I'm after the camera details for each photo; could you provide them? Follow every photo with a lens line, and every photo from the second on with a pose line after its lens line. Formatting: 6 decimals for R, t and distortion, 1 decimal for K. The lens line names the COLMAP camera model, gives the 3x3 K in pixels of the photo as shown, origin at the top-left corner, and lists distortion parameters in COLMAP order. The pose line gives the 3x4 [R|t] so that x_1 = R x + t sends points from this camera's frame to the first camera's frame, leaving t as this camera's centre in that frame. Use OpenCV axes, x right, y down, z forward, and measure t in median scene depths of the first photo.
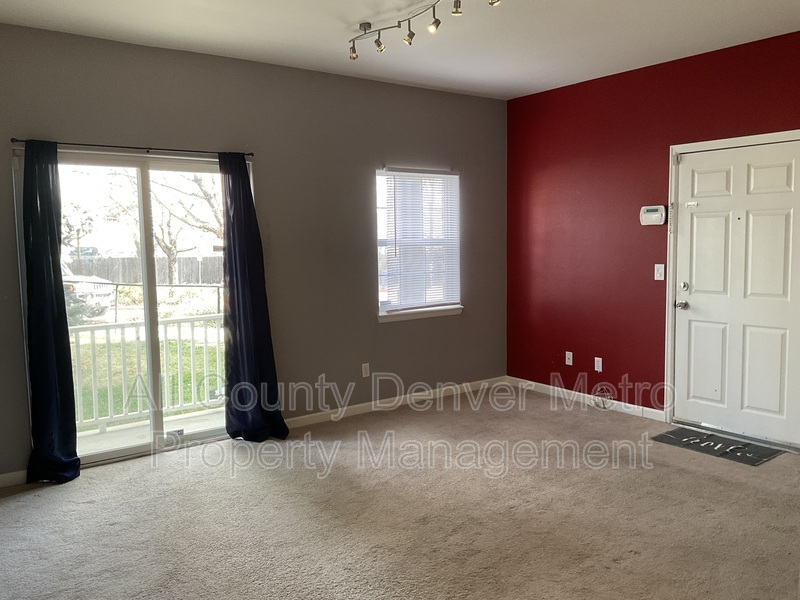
lens RADIAL K [[658.8, 0, 399.4], [0, 658.8, 298.0], [0, 0, 1]] dist [0.131940, -0.219761]
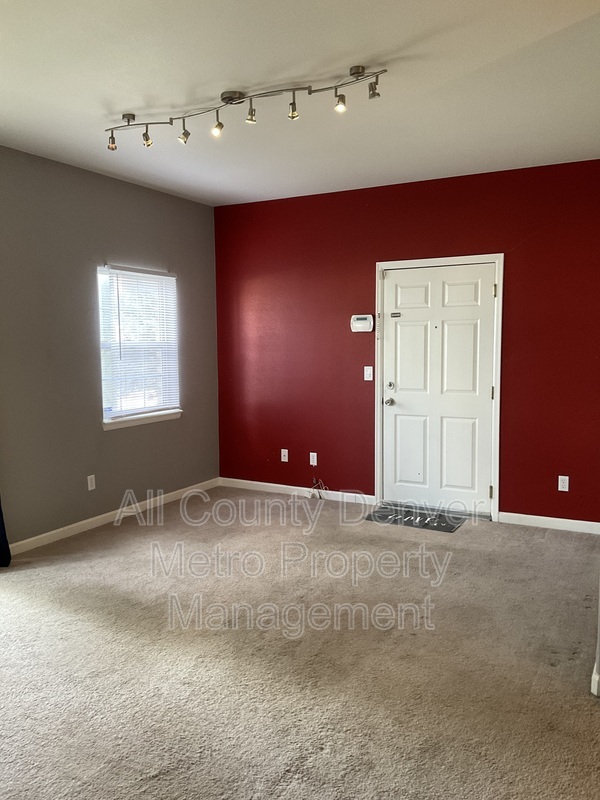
lens RADIAL K [[658.8, 0, 300.6], [0, 658.8, 395.4], [0, 0, 1]] dist [0.131940, -0.219761]
pose [[0.911132, -0.025145, 0.411348, -0.183051], [0.030076, 0.999532, -0.005519, 0.001438], [-0.411016, 0.017400, 0.911462, 0.029011]]
